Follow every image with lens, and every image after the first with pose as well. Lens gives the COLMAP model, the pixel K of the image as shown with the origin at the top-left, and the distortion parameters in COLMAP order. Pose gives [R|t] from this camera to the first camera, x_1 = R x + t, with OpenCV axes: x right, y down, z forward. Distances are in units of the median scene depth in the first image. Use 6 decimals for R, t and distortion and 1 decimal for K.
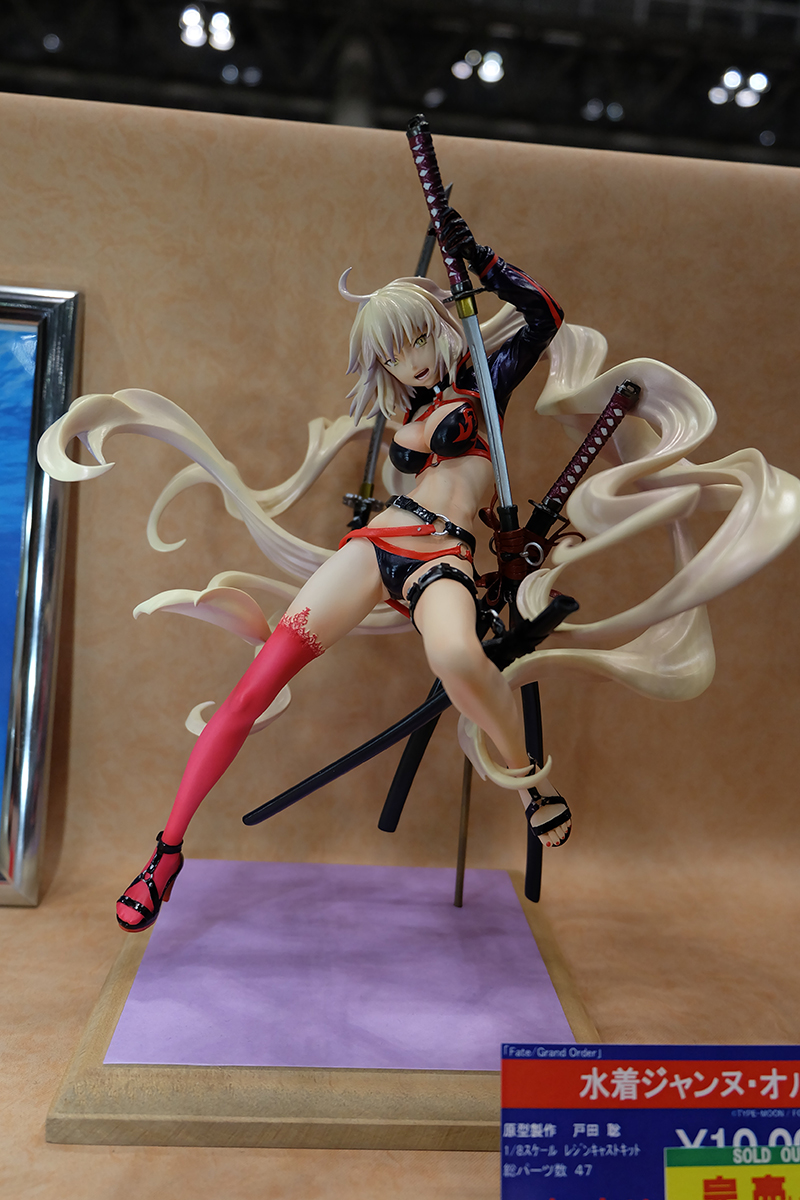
lens RADIAL K [[982.1, 0, 400.0], [0, 982.1, 600.0], [0, 0, 1]] dist [0.003302, 0.005720]
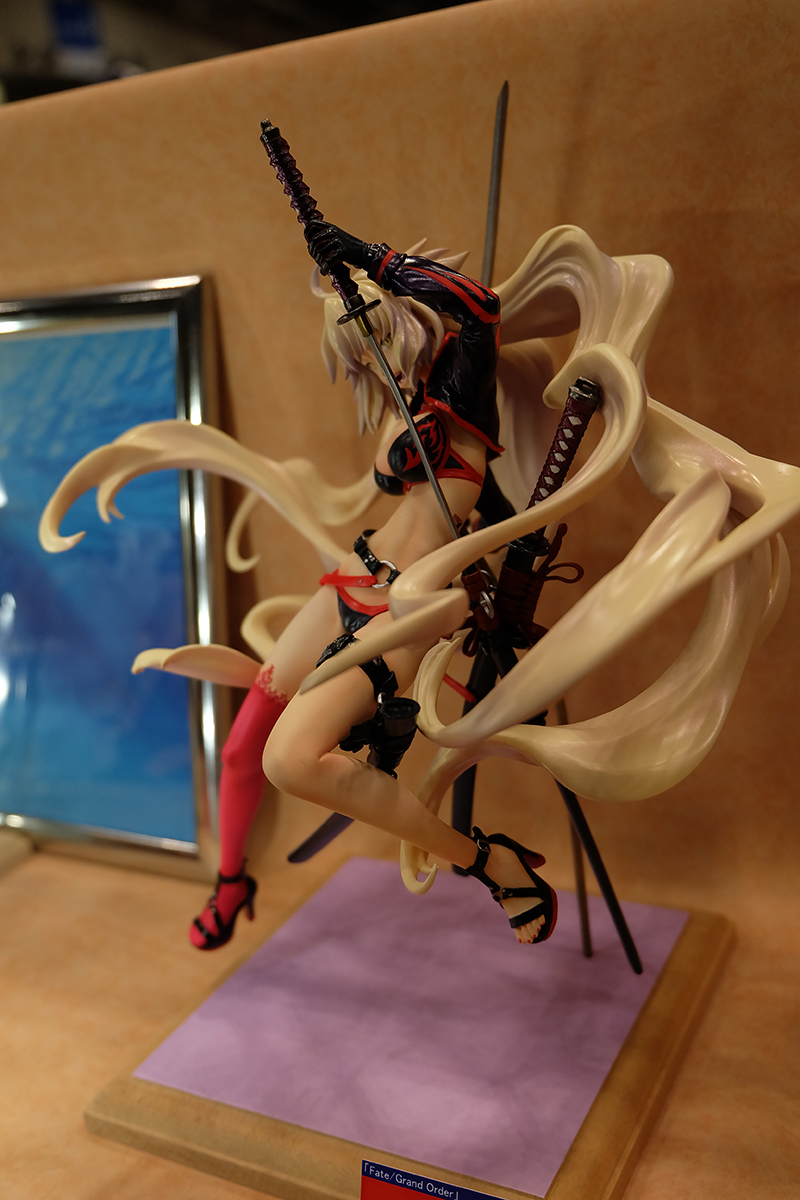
lens RADIAL K [[1204.2, 0, 400.0], [0, 1204.2, 600.0], [0, 0, 1]] dist [-0.014520, -0.025491]
pose [[0.833008, -0.002606, -0.553255, 0.607870], [0.097666, 0.984977, 0.142412, -0.193263], [0.544573, -0.172665, 0.820748, 0.121472]]
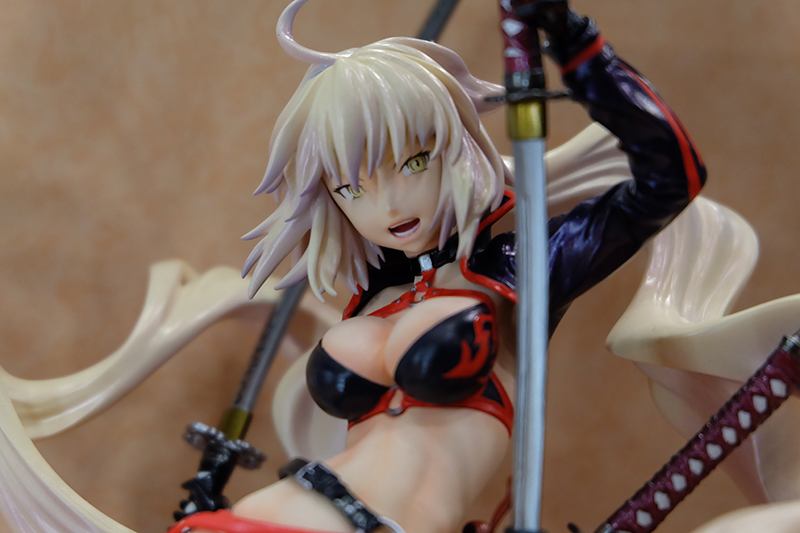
lens RADIAL K [[1756.2, 0, 400.0], [0, 1756.2, 266.5], [0, 0, 1]] dist [-0.083294, -0.080342]
pose [[0.974357, 0.215245, 0.065559, -0.034338], [-0.198969, 0.960274, -0.195668, -0.037602], [-0.105071, 0.177606, 0.978476, 0.138737]]
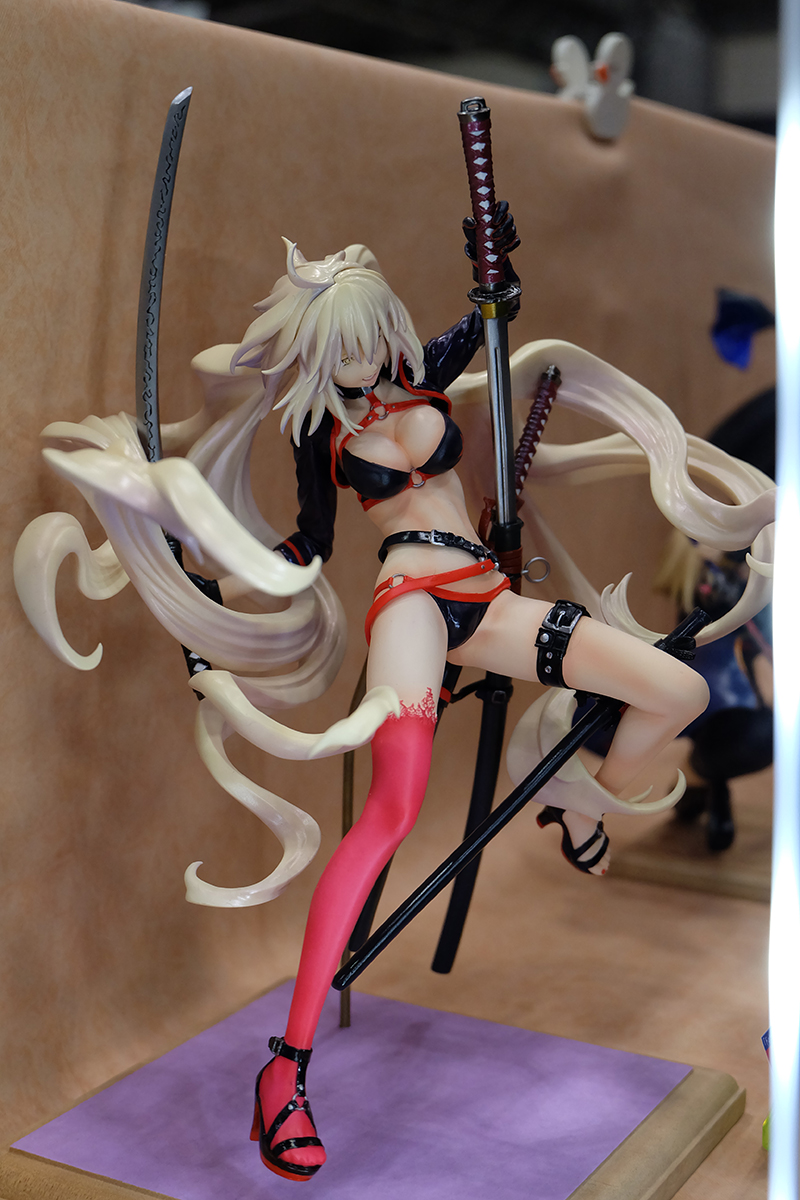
lens RADIAL K [[1783.2, 0, 400.0], [0, 1783.2, 600.0], [0, 0, 1]] dist [-0.064520, -0.042225]
pose [[0.554015, -0.199232, 0.808316, -1.193180], [0.149889, 0.978946, 0.138556, -0.252210], [-0.818902, 0.044396, 0.572213, 0.166364]]
